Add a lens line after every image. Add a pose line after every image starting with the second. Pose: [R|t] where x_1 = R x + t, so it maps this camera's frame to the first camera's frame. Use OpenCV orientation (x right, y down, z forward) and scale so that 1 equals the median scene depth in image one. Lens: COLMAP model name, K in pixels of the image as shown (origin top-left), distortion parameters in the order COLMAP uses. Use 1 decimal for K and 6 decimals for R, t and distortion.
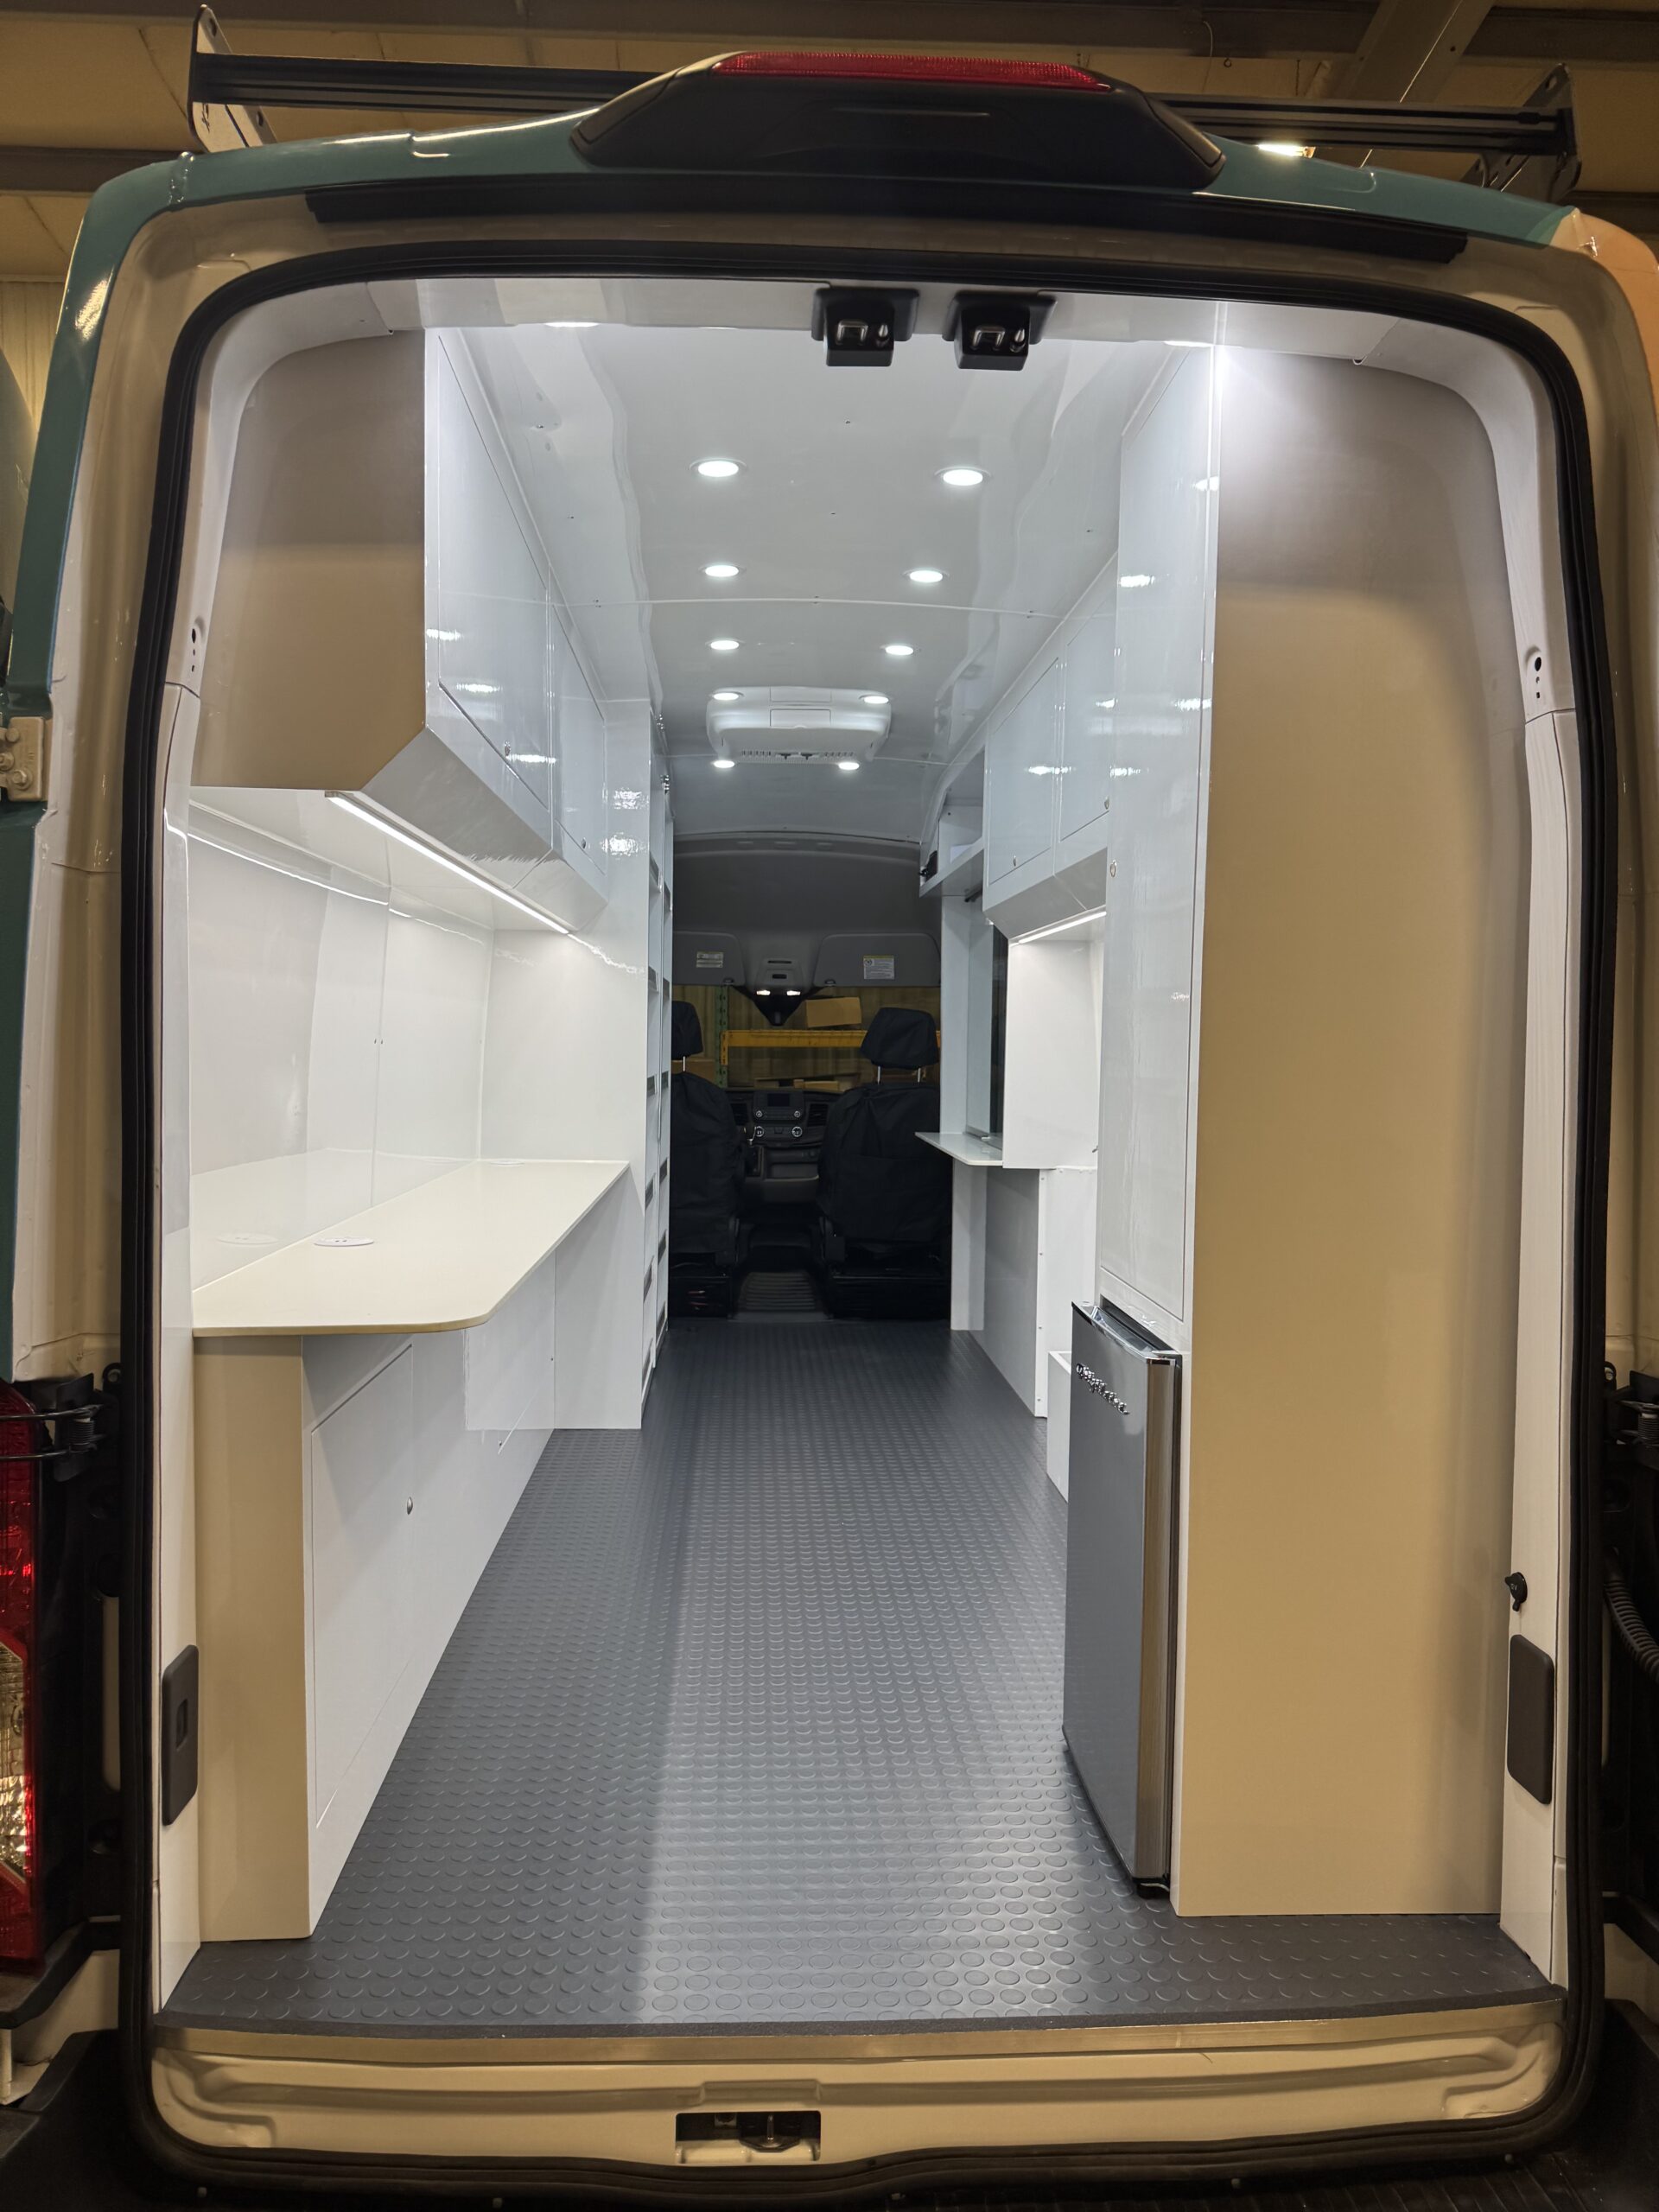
lens RADIAL K [[1584.6, 0, 829.5], [0, 1584.6, 1106.0], [0, 0, 1]] dist [0.107046, -0.000038]
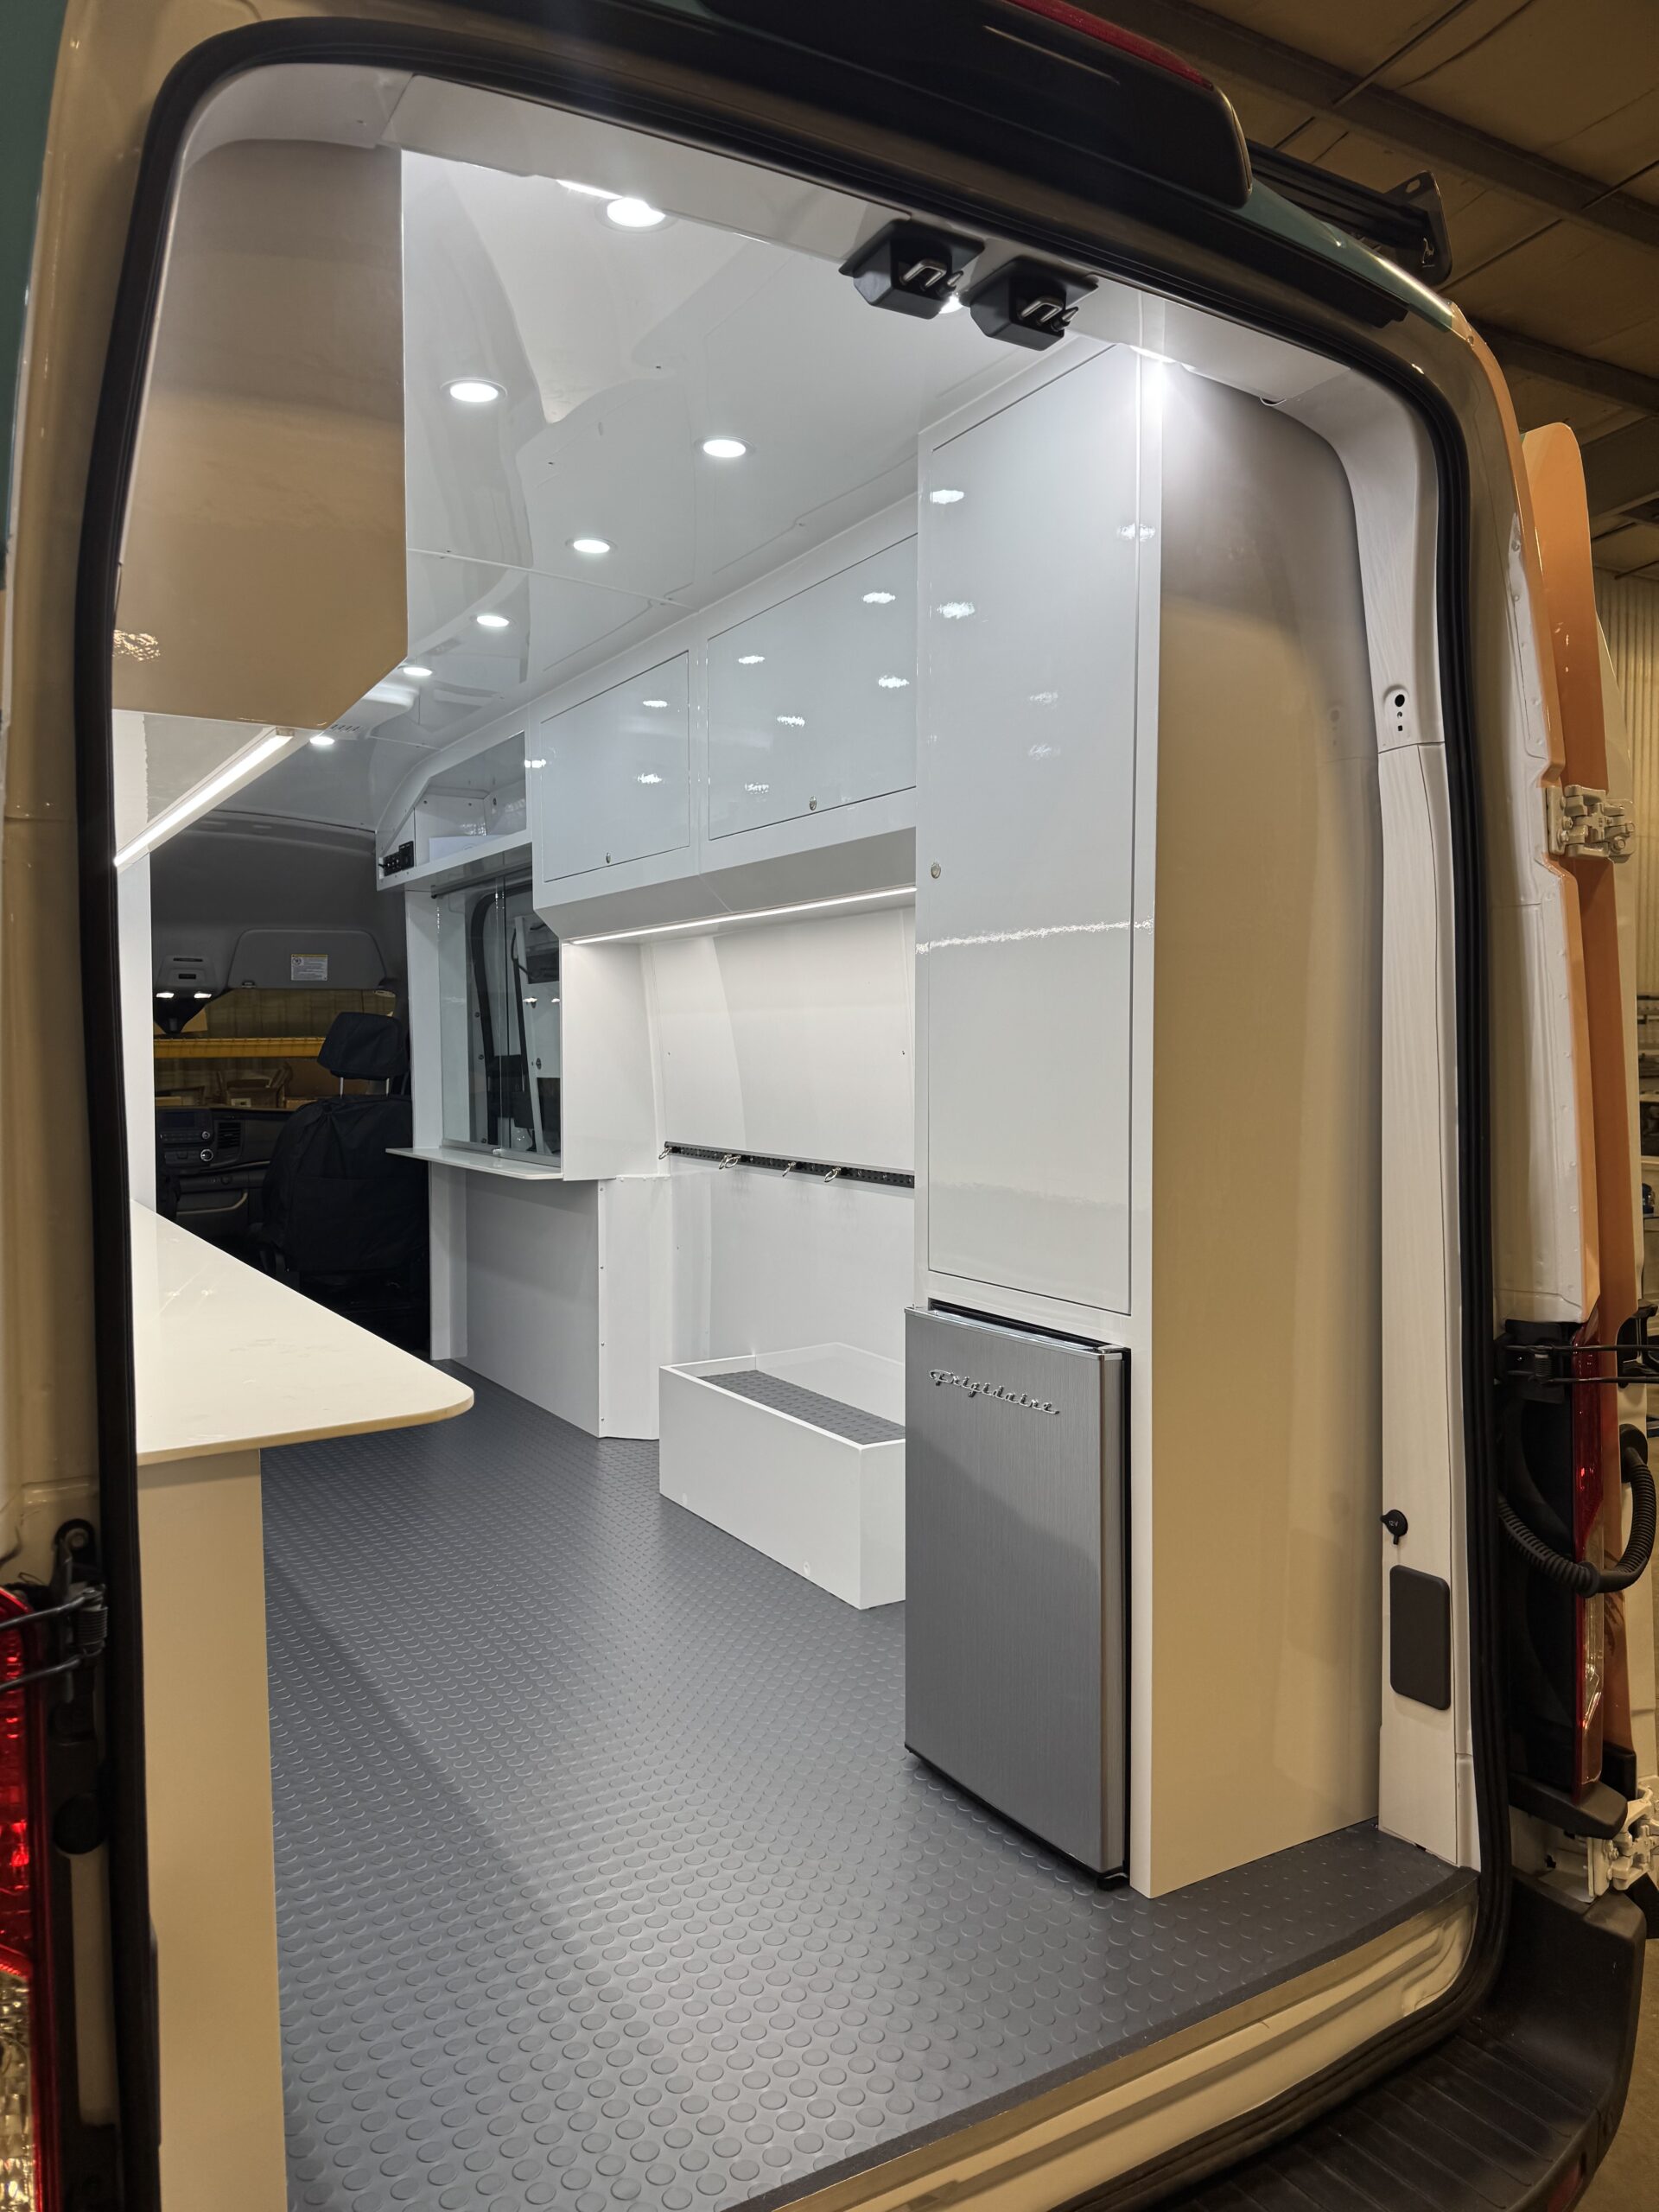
lens RADIAL K [[1584.6, 0, 829.5], [0, 1584.6, 1106.0], [0, 0, 1]] dist [0.107046, -0.000038]
pose [[0.884812, -0.035854, 0.464566, -0.188820], [0.036981, 0.999294, 0.006688, -0.005803], [-0.464478, 0.011263, 0.885513, 0.084481]]
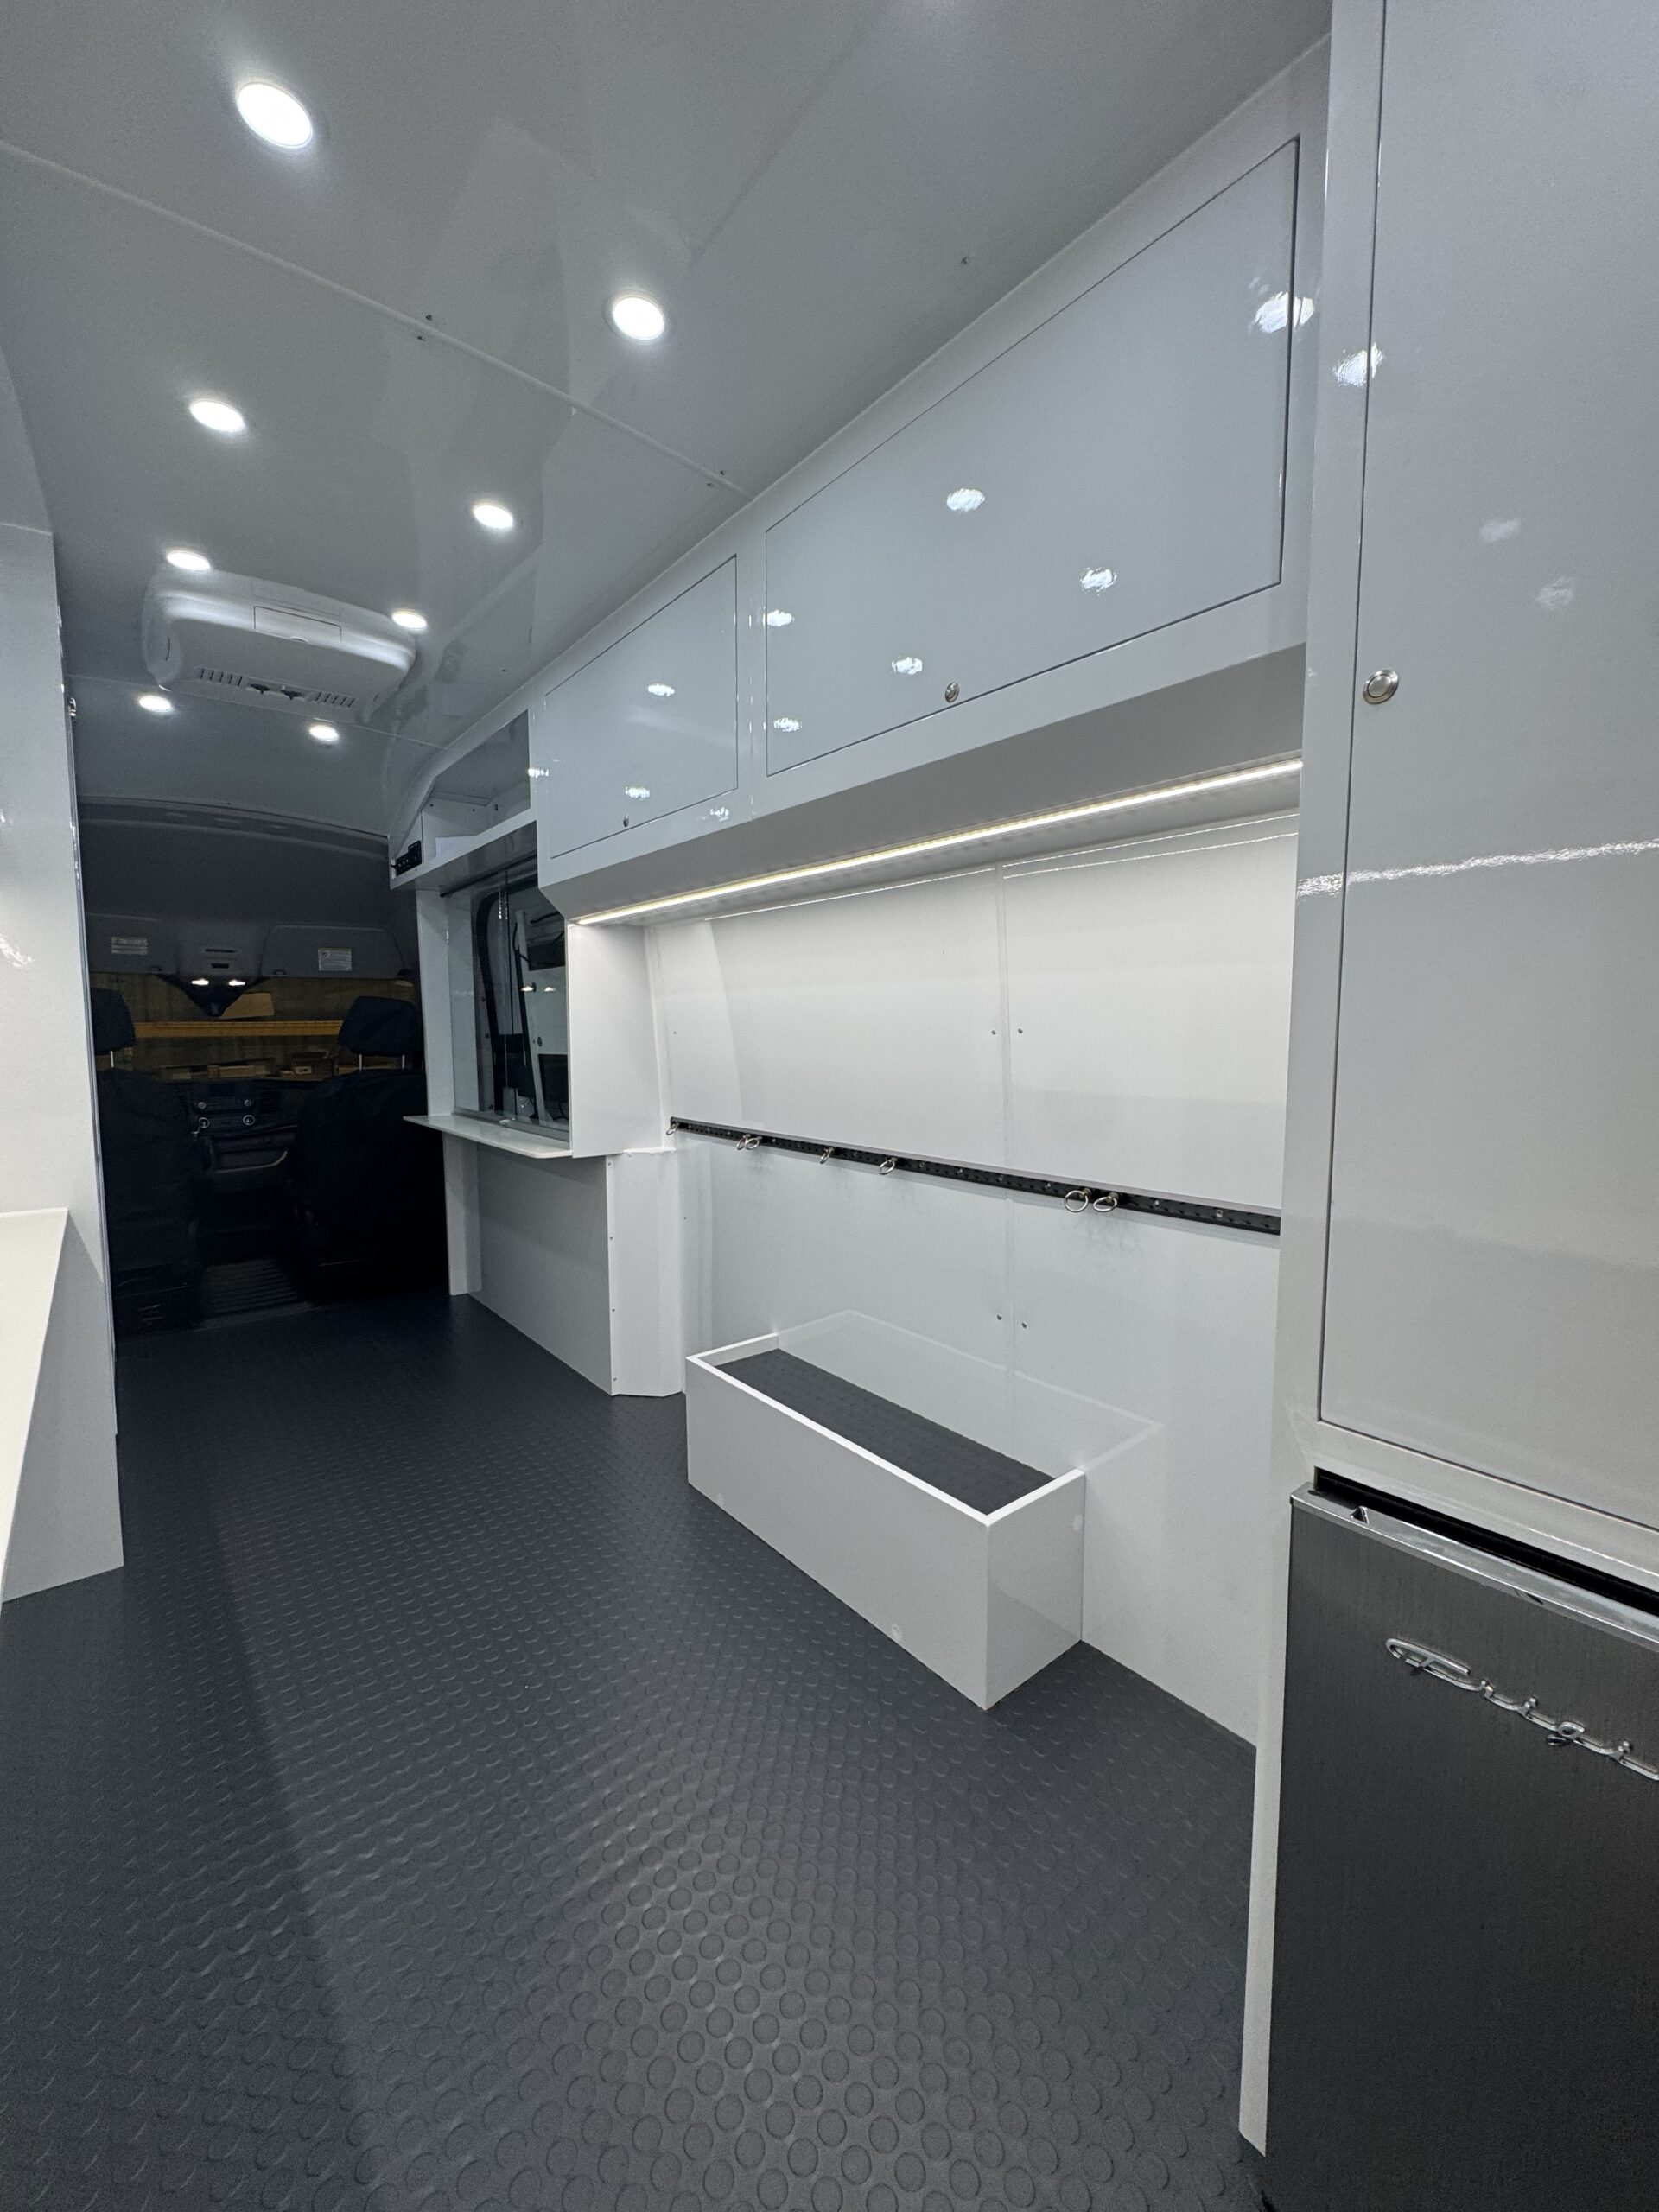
lens RADIAL K [[888.0, 0, 832.5], [0, 888.0, 1098.1], [0, 0, 1]] dist [-0.030181, 0.033072]
pose [[0.802162, -0.064869, 0.593572, -0.081134], [0.040554, 0.997705, 0.054230, -0.020026], [-0.595728, -0.019429, 0.802951, 0.472004]]
